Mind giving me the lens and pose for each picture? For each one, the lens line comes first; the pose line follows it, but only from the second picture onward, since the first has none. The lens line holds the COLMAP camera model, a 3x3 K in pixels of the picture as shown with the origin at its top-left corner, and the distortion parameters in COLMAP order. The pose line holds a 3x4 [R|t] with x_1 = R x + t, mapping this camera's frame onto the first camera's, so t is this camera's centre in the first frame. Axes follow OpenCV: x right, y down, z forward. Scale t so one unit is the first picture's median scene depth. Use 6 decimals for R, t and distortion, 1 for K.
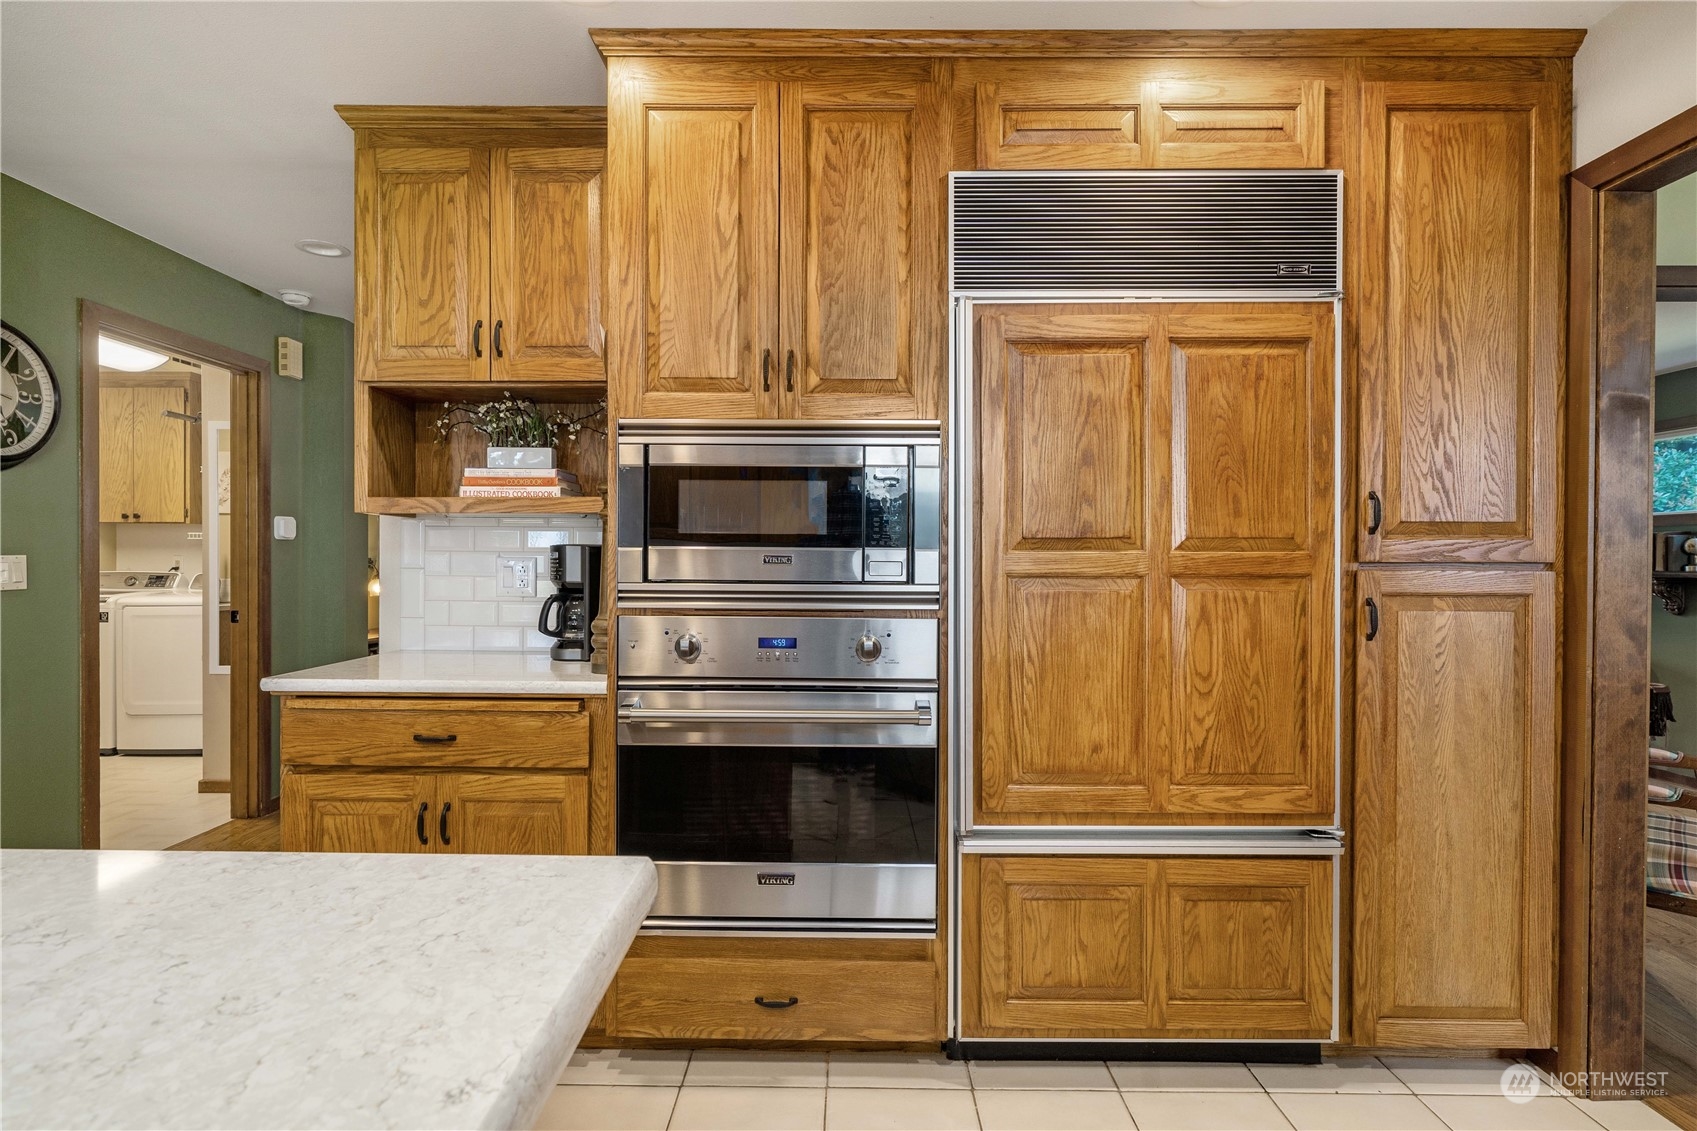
lens RADIAL K [[860.7, 0, 845.2], [0, 860.7, 560.3], [0, 0, 1]] dist [0.004844, 0.000701]
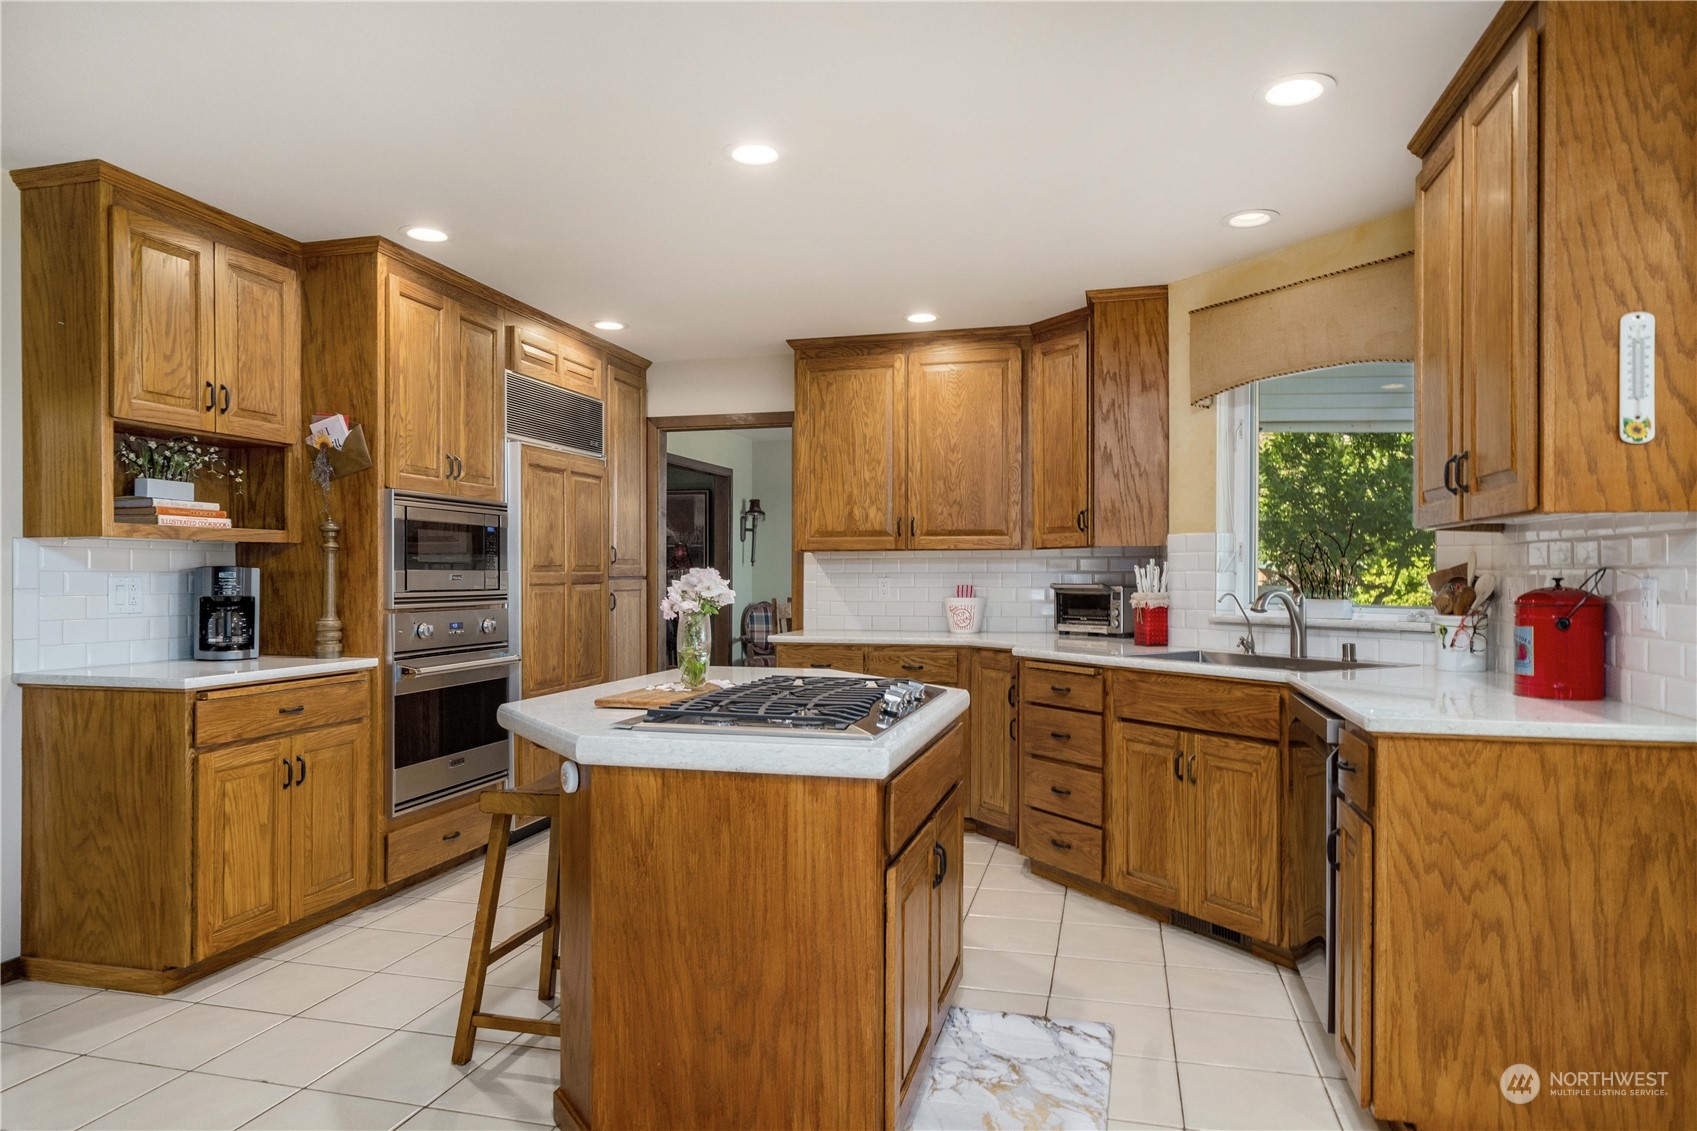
lens RADIAL K [[1033.4, 0, 850.1], [0, 1033.4, 570.0], [0, 0, 1]] dist [0.002457, 0.000125]
pose [[0.232392, 0.000483, 0.972622, -1.868341], [0.003885, 0.999991, -0.001425, -0.009314], [-0.972614, 0.004109, 0.232388, -0.243609]]
